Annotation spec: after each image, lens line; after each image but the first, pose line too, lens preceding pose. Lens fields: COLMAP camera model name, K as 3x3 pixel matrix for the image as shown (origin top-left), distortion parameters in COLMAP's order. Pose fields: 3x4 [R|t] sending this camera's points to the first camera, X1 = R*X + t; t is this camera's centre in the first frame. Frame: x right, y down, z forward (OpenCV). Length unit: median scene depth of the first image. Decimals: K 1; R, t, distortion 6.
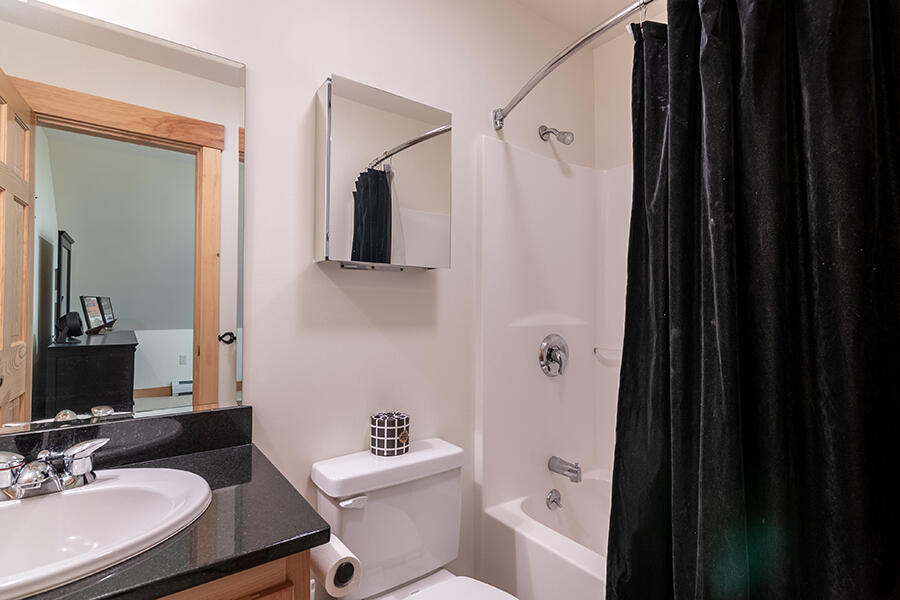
lens RADIAL K [[431.4, 0, 448.8], [0, 431.4, 300.7], [0, 0, 1]] dist [-0.003226, 0.001424]
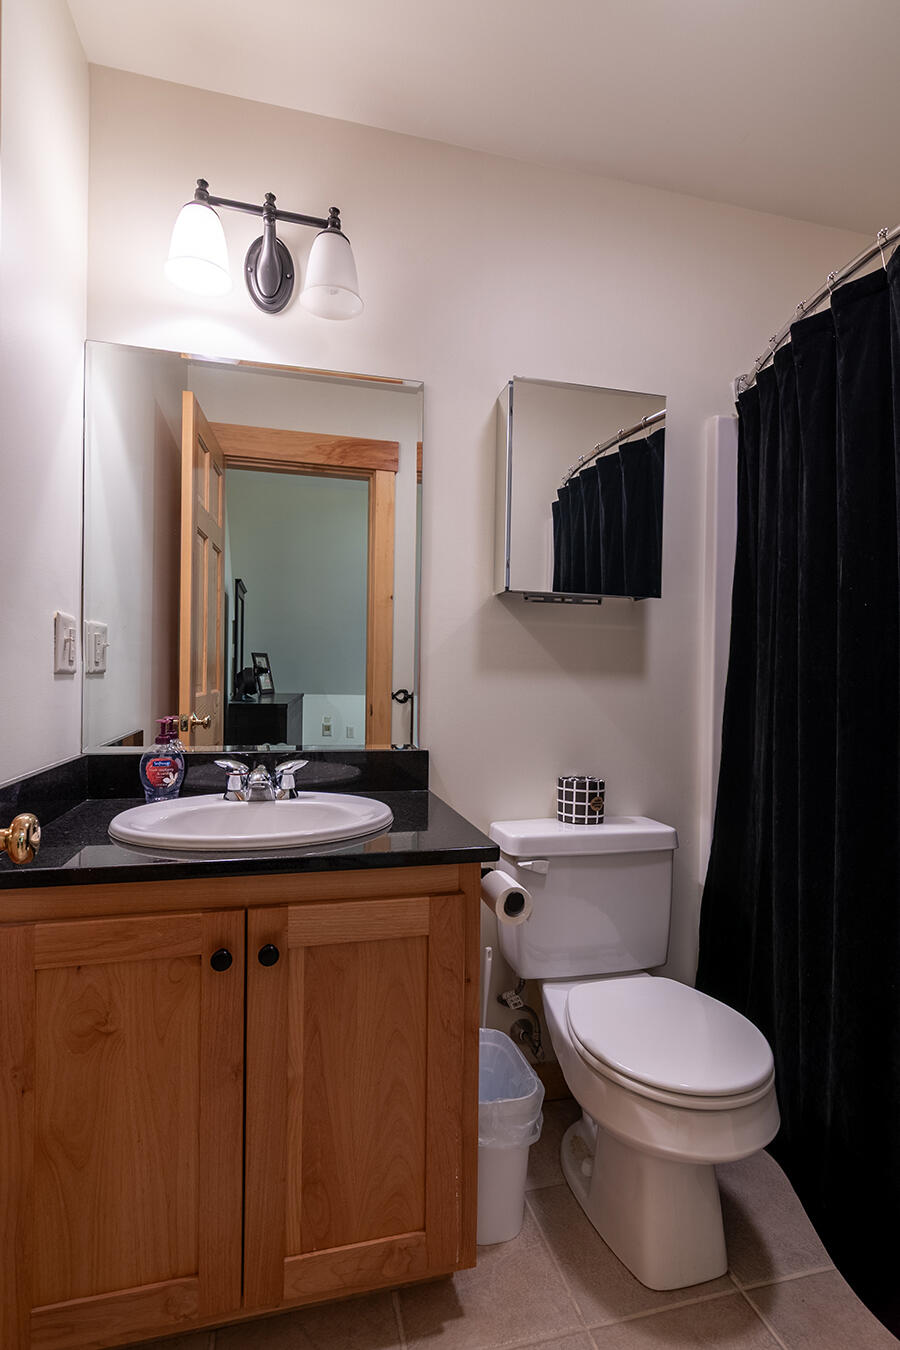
lens RADIAL K [[647.1, 0, 452.0], [0, 647.1, 676.2], [0, 0, 1]] dist [-0.003226, 0.001424]
pose [[0.924845, 0.009020, -0.380237, 0.105094], [-0.004092, 0.999897, 0.013765, 0.056295], [0.380322, -0.011175, 0.924786, -0.237583]]
